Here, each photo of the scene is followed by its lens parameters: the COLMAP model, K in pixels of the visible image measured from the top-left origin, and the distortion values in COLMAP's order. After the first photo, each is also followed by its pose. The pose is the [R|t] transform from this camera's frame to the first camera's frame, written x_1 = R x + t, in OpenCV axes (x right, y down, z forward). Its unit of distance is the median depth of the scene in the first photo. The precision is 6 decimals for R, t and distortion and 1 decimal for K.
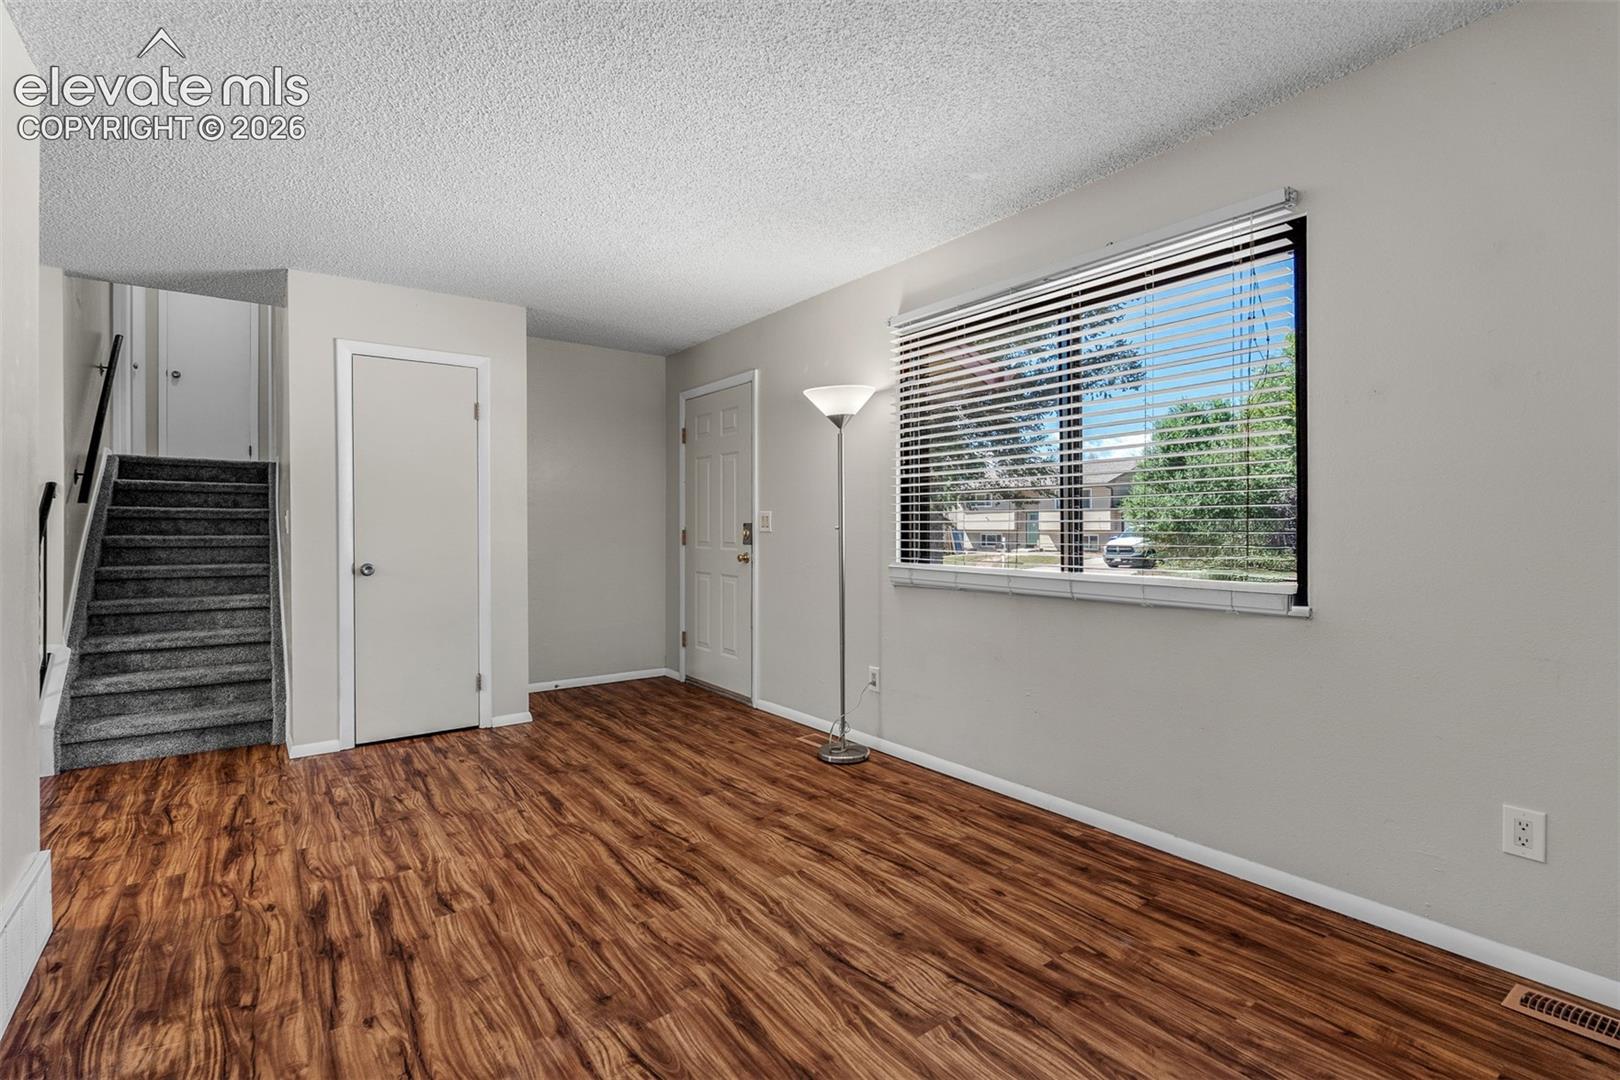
lens RADIAL K [[746.1, 0, 806.8], [0, 746.1, 523.7], [0, 0, 1]] dist [0.000189, -0.000023]
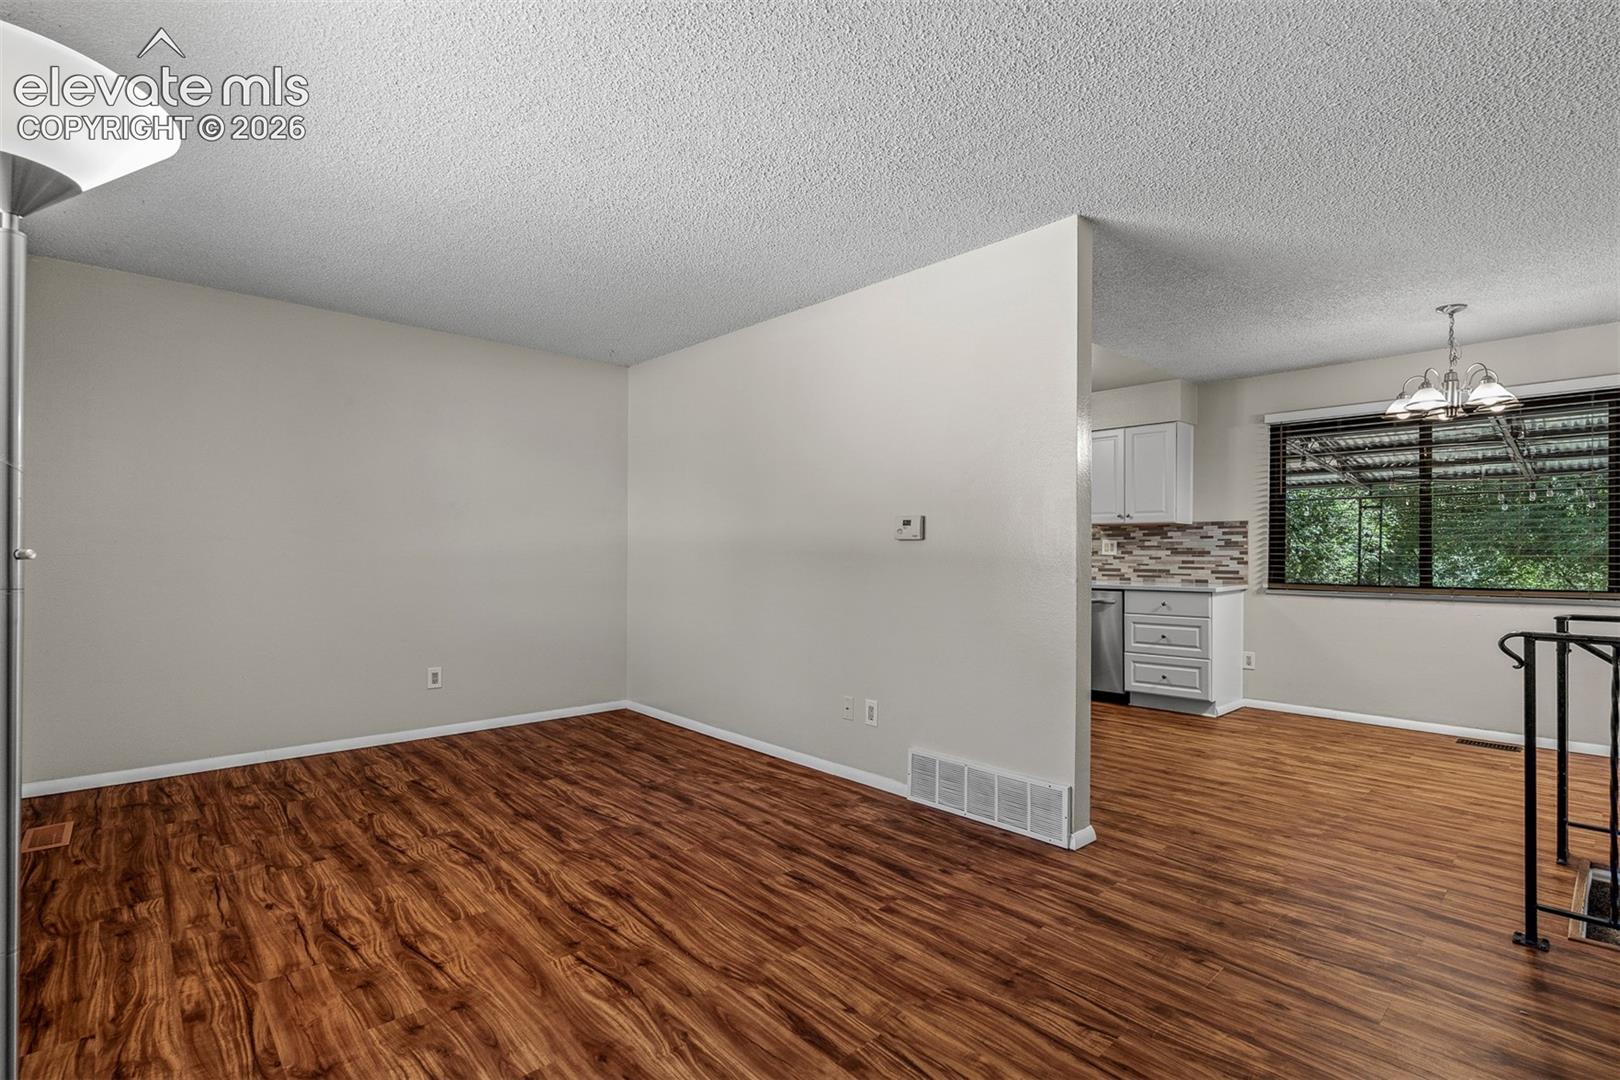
lens RADIAL K [[749.2, 0, 817.9], [0, 749.2, 552.0], [0, 0, 1]] dist [-0.001232, -0.000247]
pose [[-0.993123, -0.000405, -0.117073, -0.350423], [-0.000627, 0.999998, 0.001858, 0.005240], [0.117072, 0.001918, -0.993122, 1.995075]]
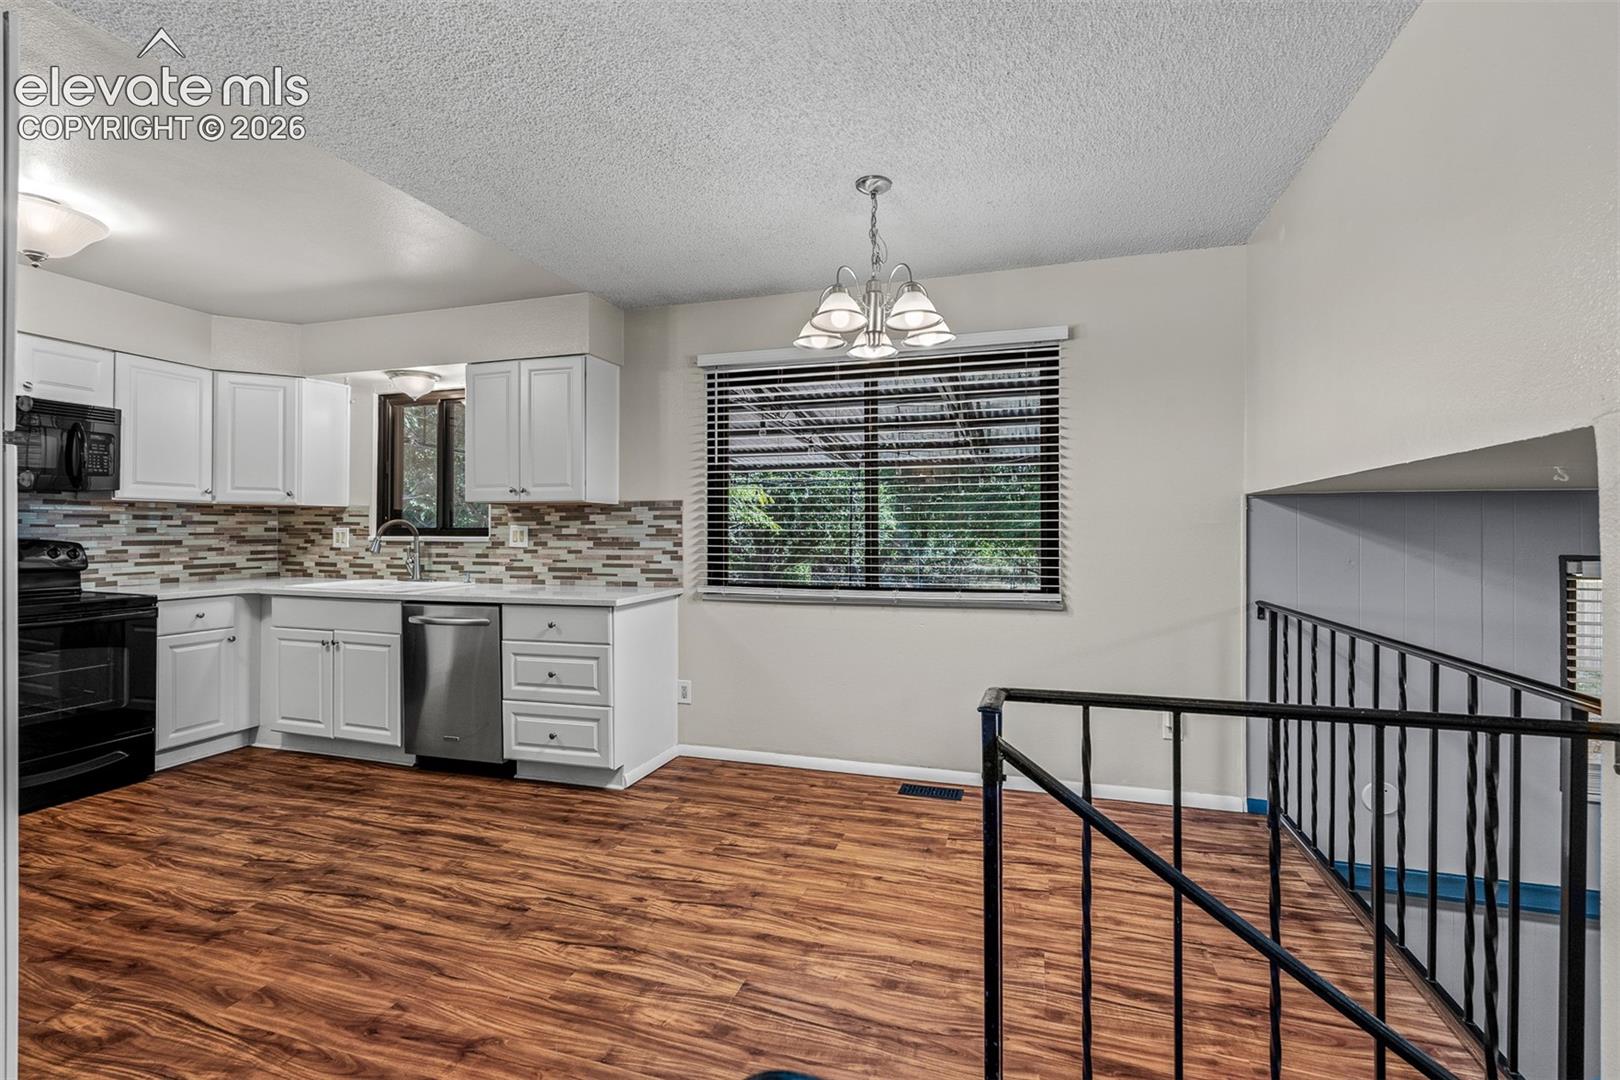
lens RADIAL K [[713.8, 0, 806.7], [0, 713.8, 532.5], [0, 0, 1]] dist [-0.002387, -0.000429]
pose [[-0.808790, 0.005505, -0.588072, -1.210932], [0.003449, 0.999983, 0.004618, -0.021731], [0.588088, 0.001707, -0.808795, 1.326818]]
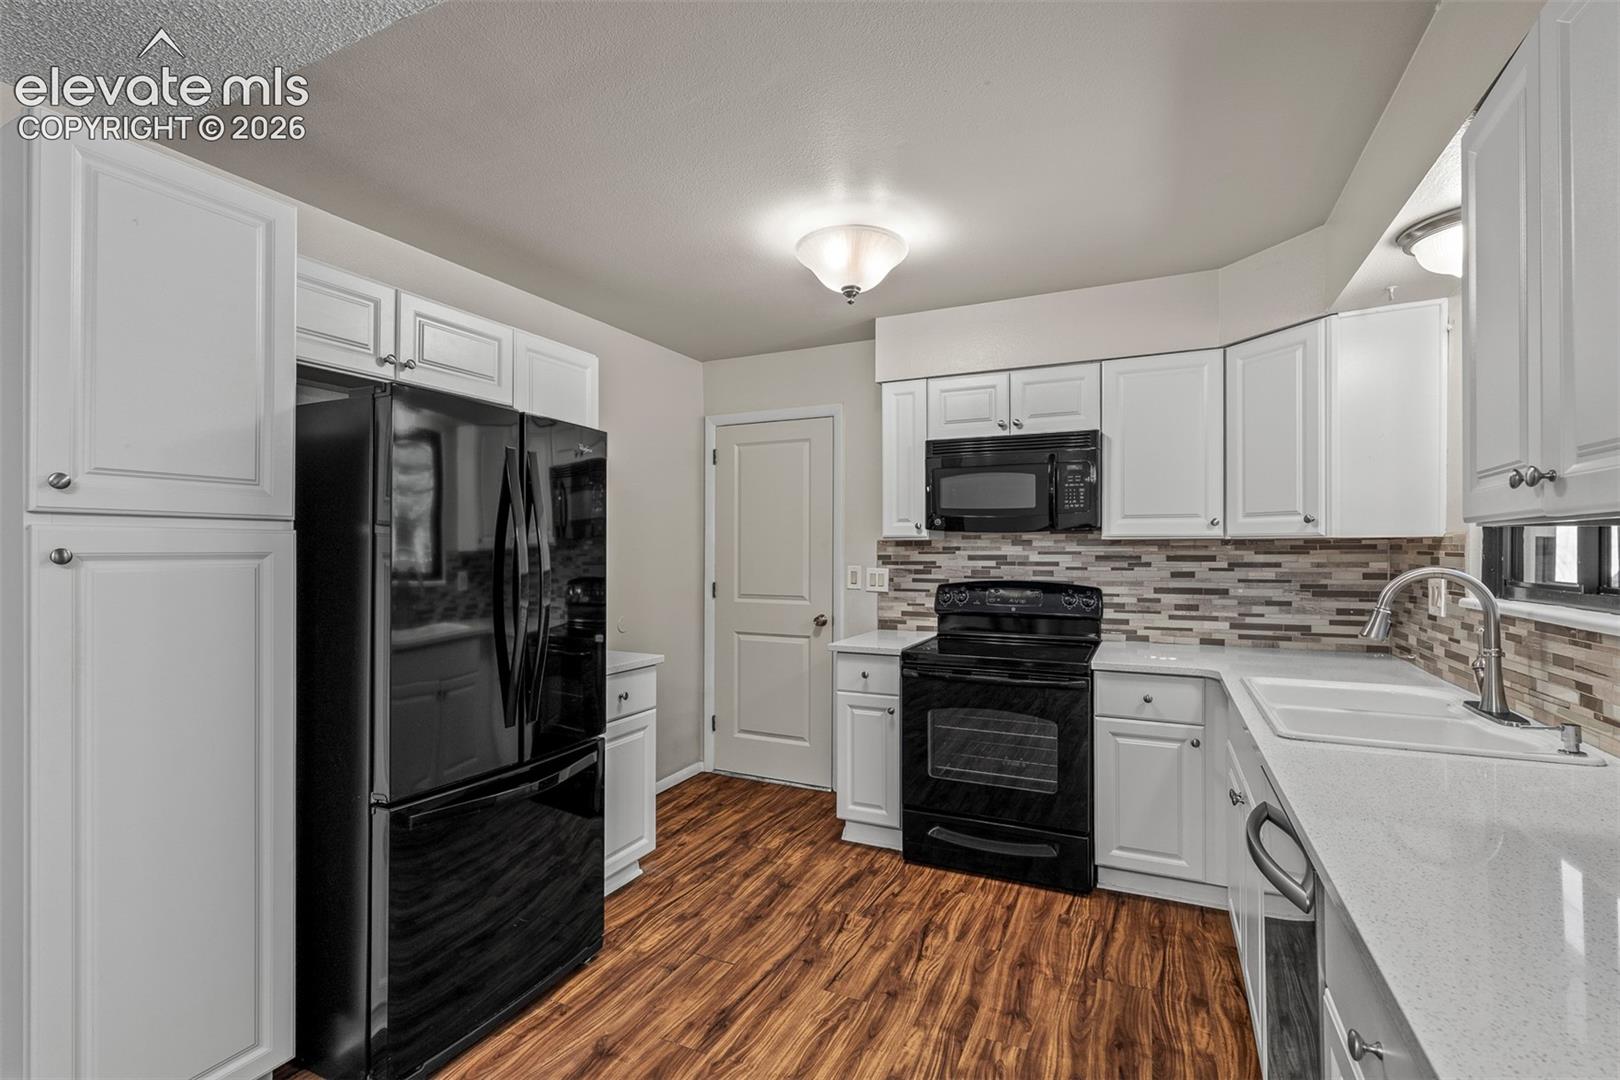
lens RADIAL K [[726.5, 0, 813.2], [0, 726.5, 545.7], [0, 0, 1]] dist [-0.001521, 0.000123]
pose [[-0.470093, 0.011537, 0.882542, -1.798070], [0.001204, 0.999922, -0.012430, -0.061956], [-0.882616, -0.004781, -0.470070, 0.299561]]
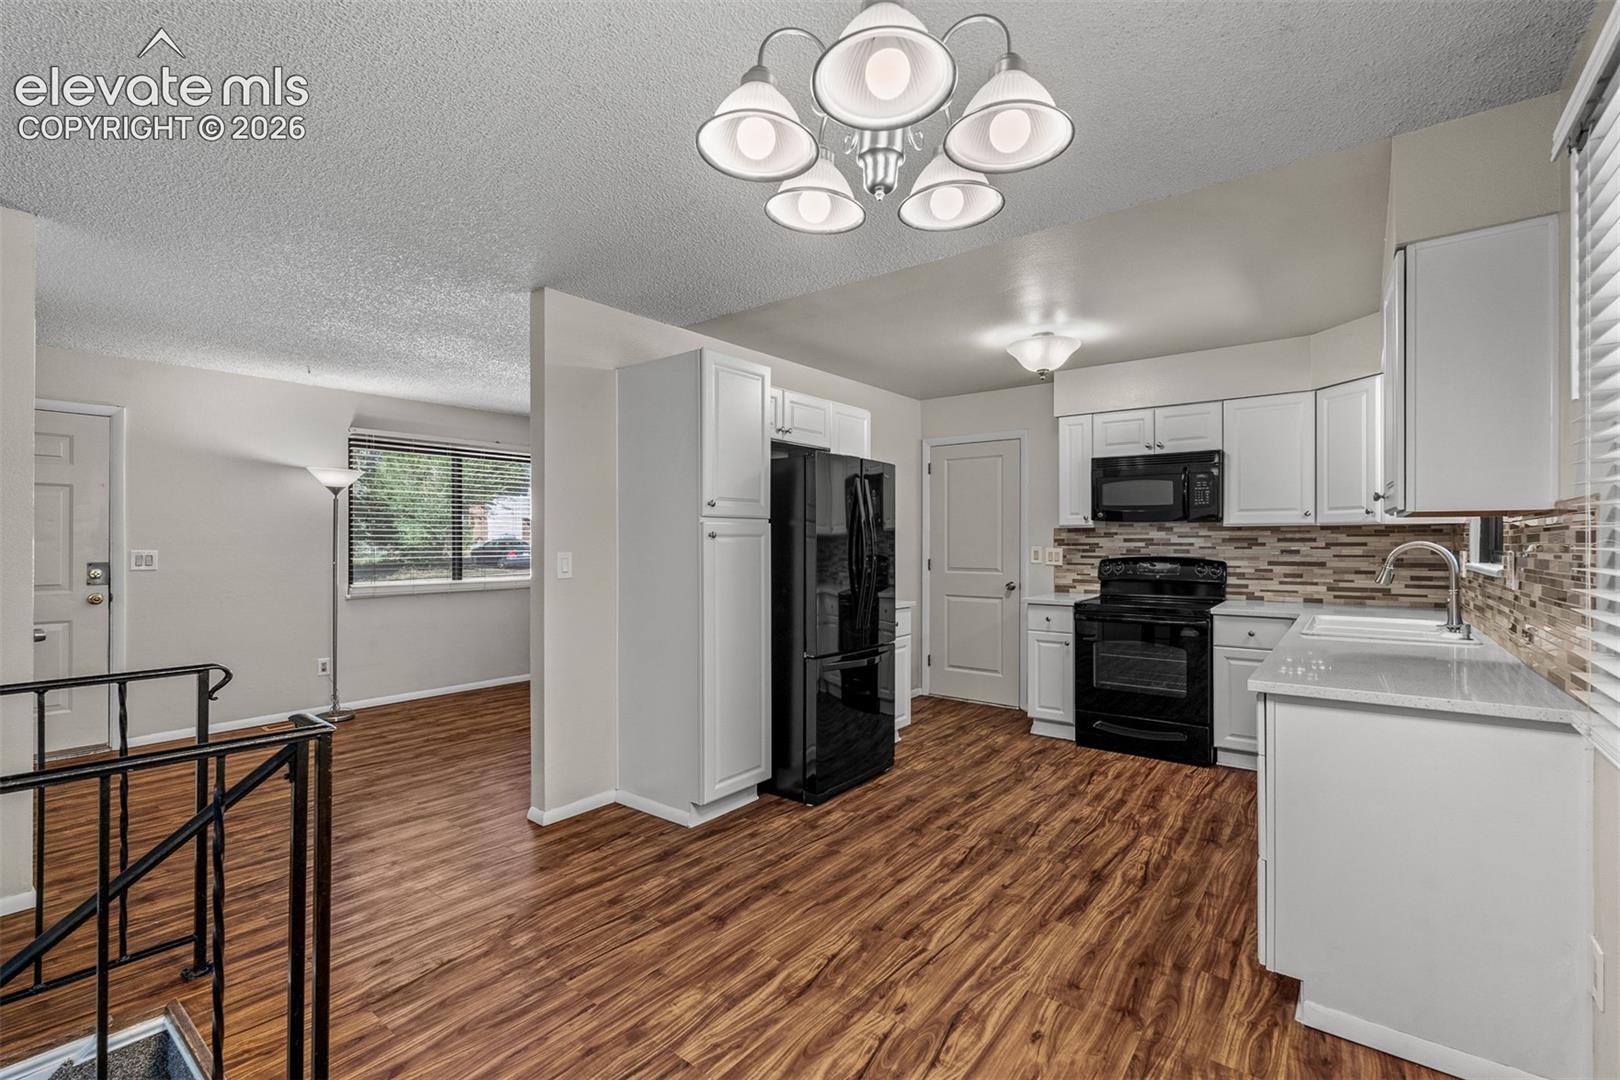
lens RADIAL K [[717.8, 0, 810.0], [0, 717.8, 540.0], [0, 0, 1]] dist [-0.000163, 0.000103]
pose [[-0.272423, 0.007658, 0.962147, -2.348908], [0.001005, 0.999970, -0.007674, -0.041641], [-0.962177, -0.001123, -0.272423, 0.729465]]
